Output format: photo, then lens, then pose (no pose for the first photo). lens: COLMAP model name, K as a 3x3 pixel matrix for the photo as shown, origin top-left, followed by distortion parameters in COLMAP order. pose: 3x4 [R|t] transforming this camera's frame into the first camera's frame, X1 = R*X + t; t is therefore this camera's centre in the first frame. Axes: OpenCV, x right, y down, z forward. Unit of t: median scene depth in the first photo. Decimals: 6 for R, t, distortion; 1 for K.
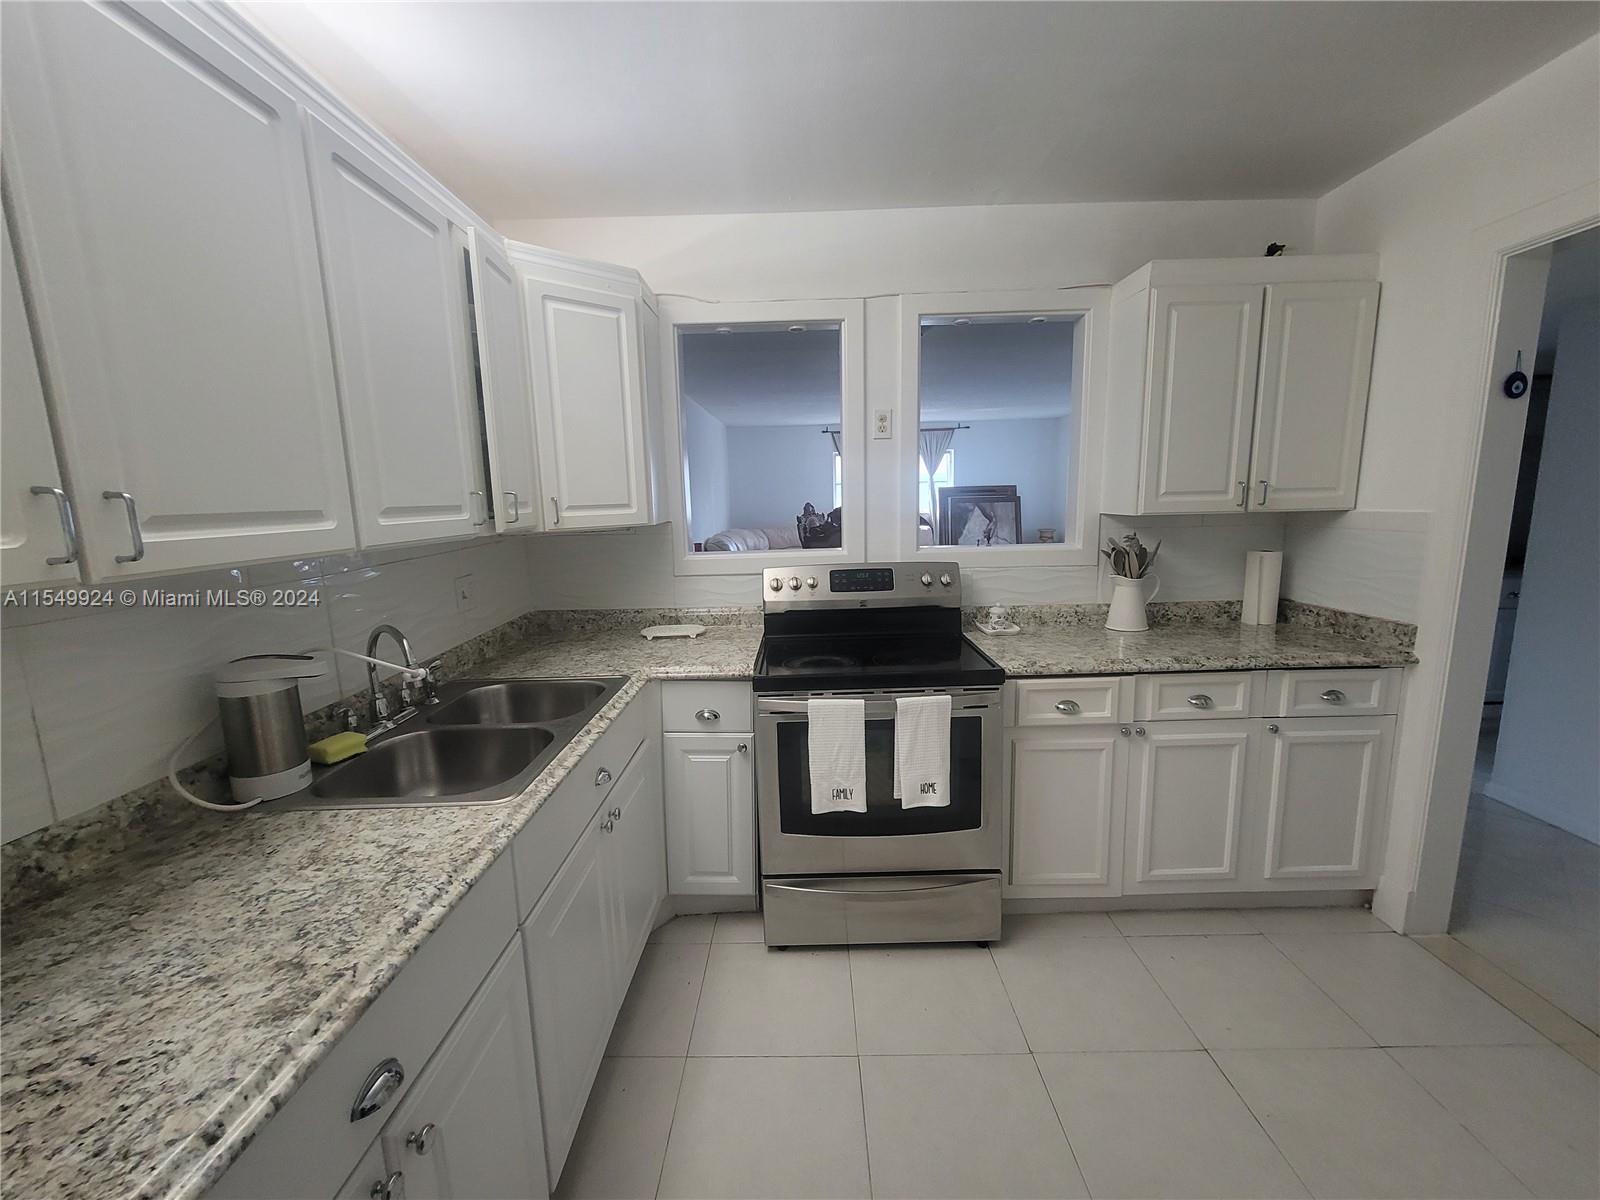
lens RADIAL K [[658.0, 0, 798.9], [0, 658.0, 603.3], [0, 0, 1]] dist [-0.008854, 0.003896]
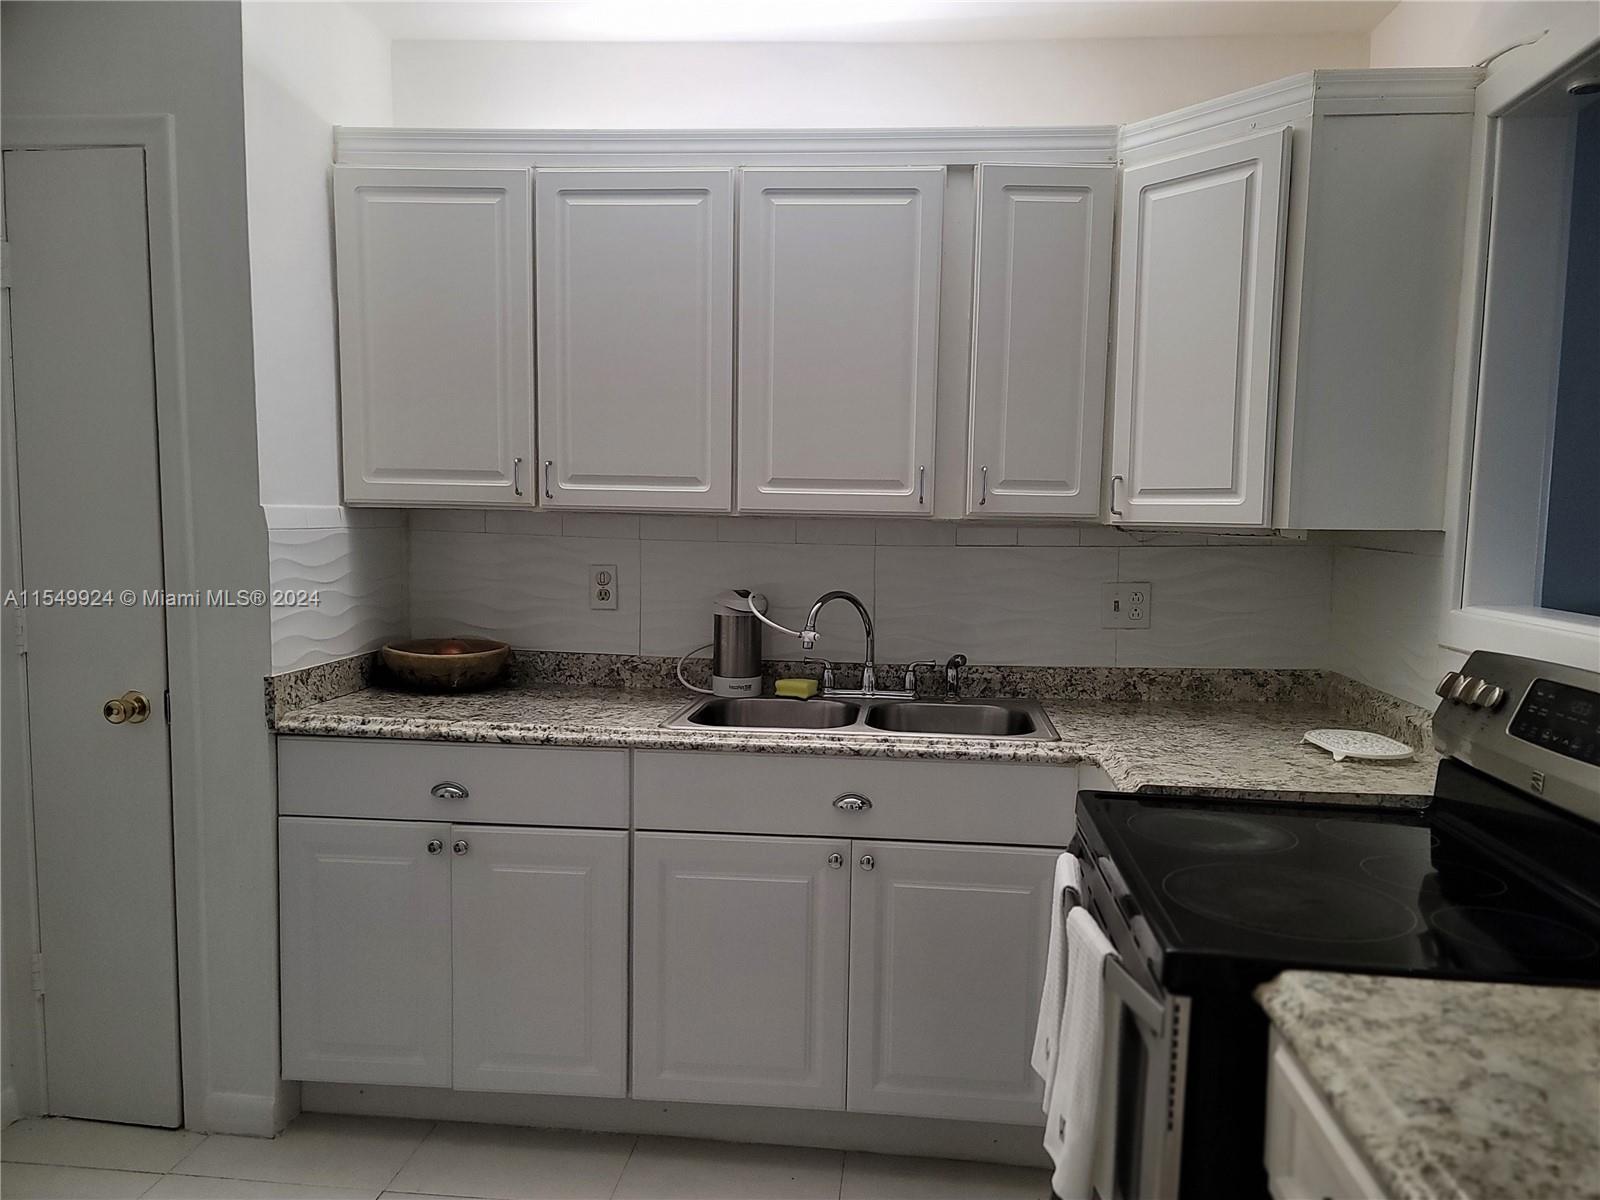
lens RADIAL K [[1171.5, 0, 830.4], [0, 1171.5, 624.3], [0, 0, 1]] dist [0.086657, -0.083924]
pose [[-0.070823, 0.123440, -0.989822, 0.889549], [-0.181418, 0.974169, 0.134468, -0.118488], [0.980853, 0.189095, -0.046600, 0.773021]]
